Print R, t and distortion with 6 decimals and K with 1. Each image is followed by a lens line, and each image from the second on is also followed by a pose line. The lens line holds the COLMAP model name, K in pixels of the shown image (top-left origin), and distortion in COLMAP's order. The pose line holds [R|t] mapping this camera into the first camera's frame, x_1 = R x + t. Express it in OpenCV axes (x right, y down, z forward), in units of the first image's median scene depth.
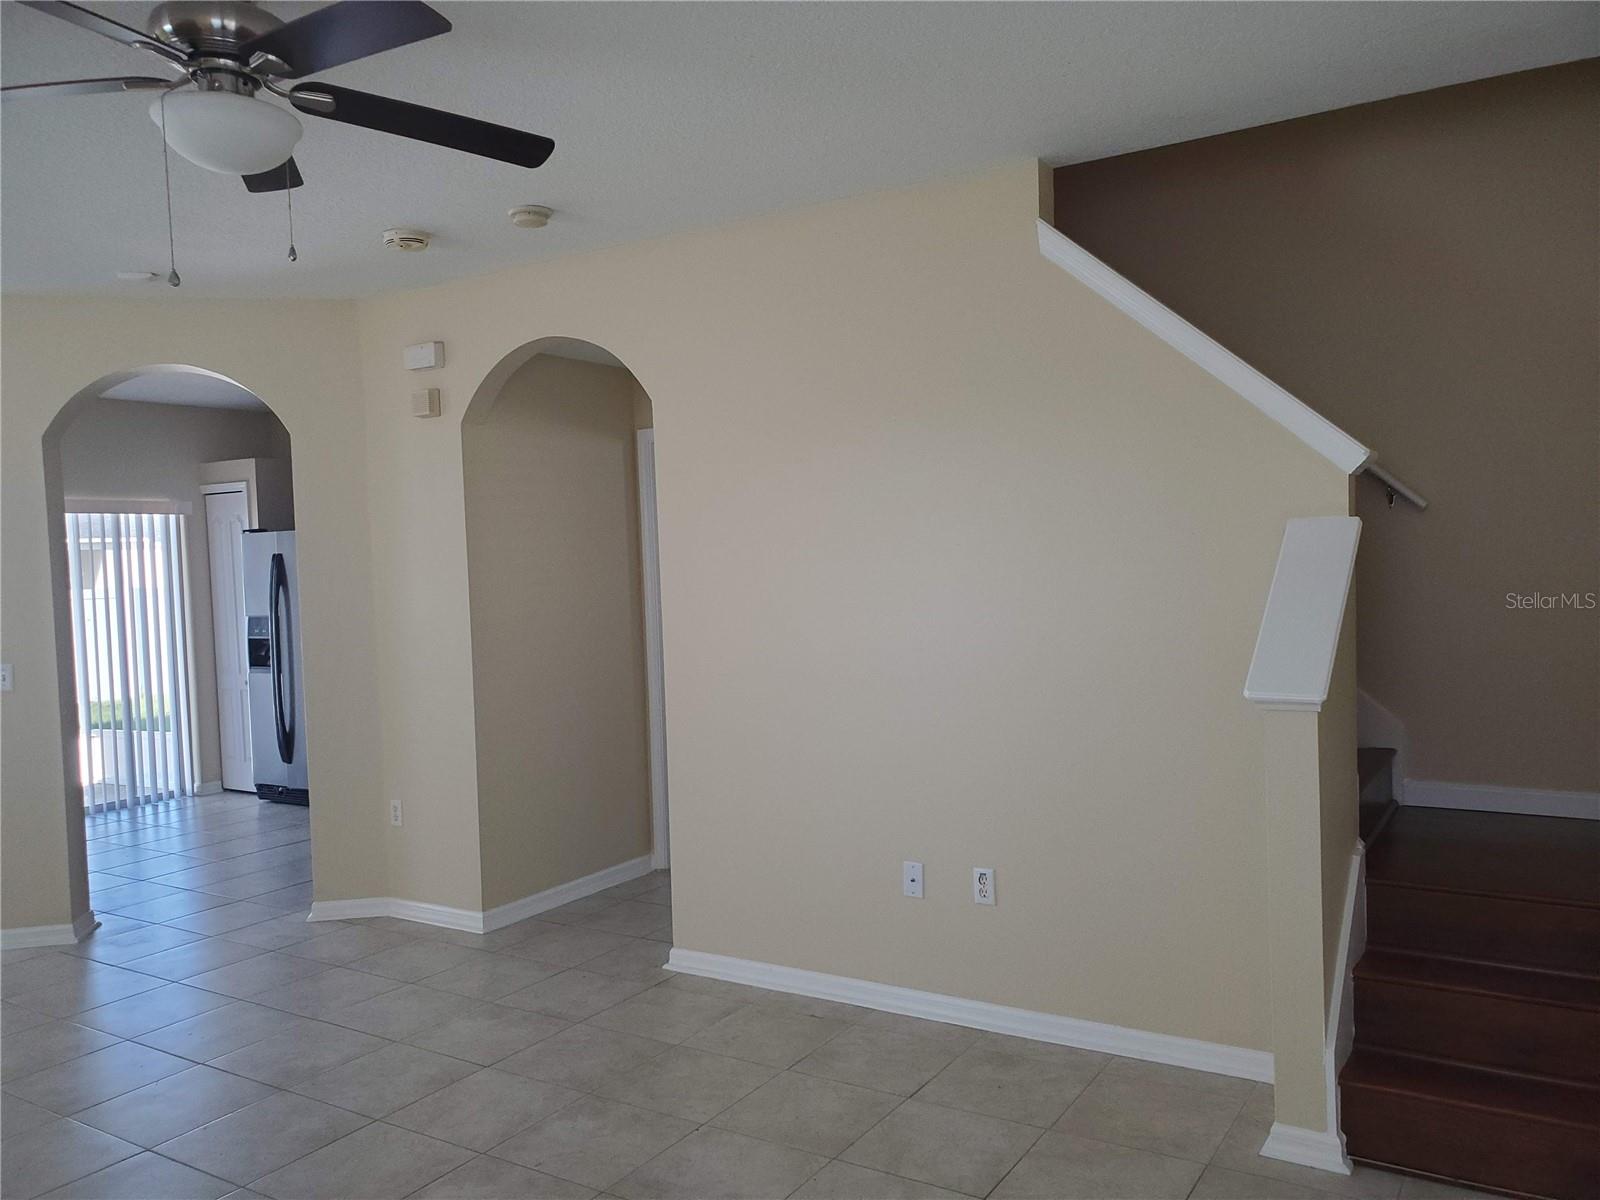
lens RADIAL K [[1242.2, 0, 800.6], [0, 1242.2, 608.6], [0, 0, 1]] dist [0.009036, 0.008038]
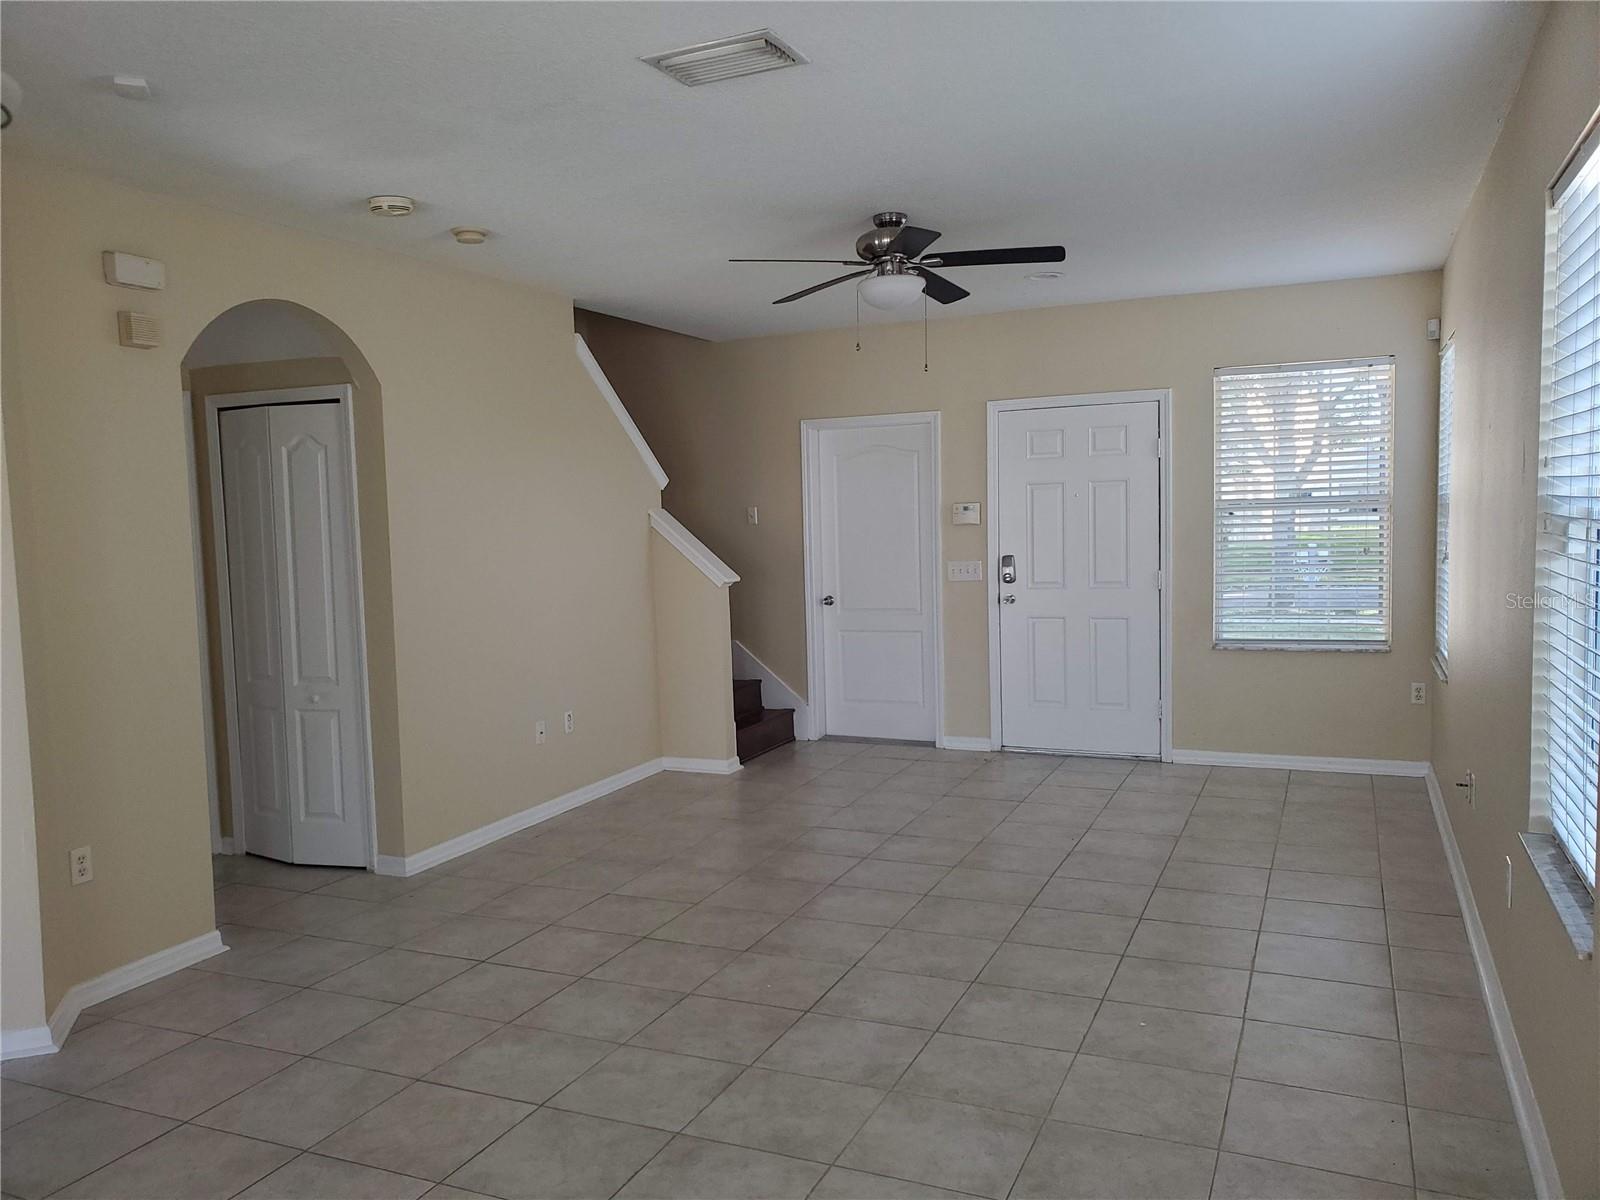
lens RADIAL K [[1242.2, 0, 795.8], [0, 1242.2, 598.2], [0, 0, 1]] dist [0.009036, 0.008038]
pose [[-0.138250, -0.039441, 0.989612, -1.370720], [0.071340, 0.996215, 0.049671, -0.001294], [-0.987825, 0.077466, -0.134912, 0.821151]]
